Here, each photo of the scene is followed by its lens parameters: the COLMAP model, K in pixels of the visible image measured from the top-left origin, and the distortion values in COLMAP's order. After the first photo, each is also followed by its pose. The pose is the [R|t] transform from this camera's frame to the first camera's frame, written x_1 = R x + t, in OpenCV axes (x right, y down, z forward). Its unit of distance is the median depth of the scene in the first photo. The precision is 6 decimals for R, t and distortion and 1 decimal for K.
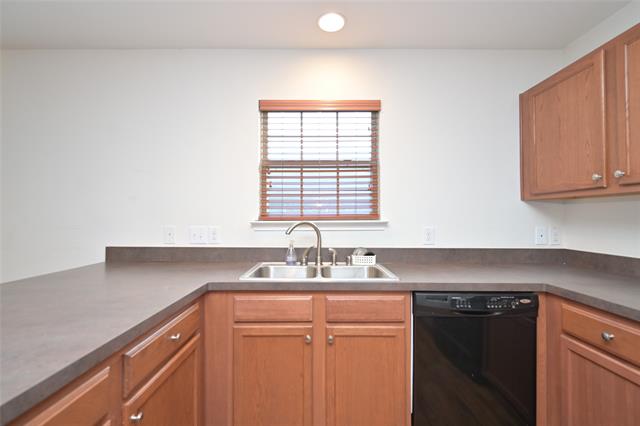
lens RADIAL K [[288.0, 0, 318.7], [0, 288.0, 212.7], [0, 0, 1]] dist [-0.000896, -0.001066]
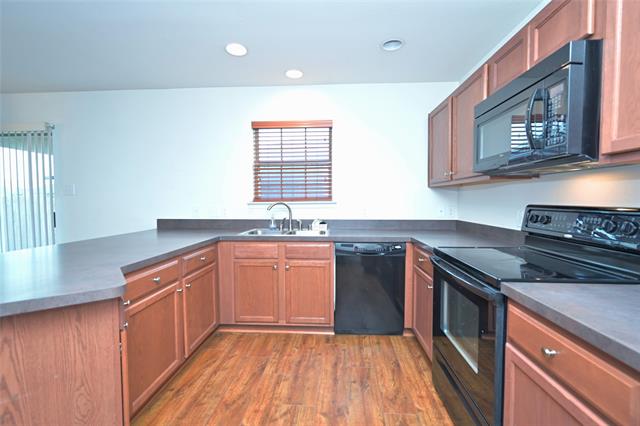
lens RADIAL K [[288.0, 0, 321.1], [0, 288.0, 210.4], [0, 0, 1]] dist [-0.000896, -0.001066]
pose [[0.998643, 0.000397, -0.052083, 0.239952], [0.002075, 0.998874, 0.047392, -0.001116], [0.052043, -0.047436, 0.997518, -0.523389]]
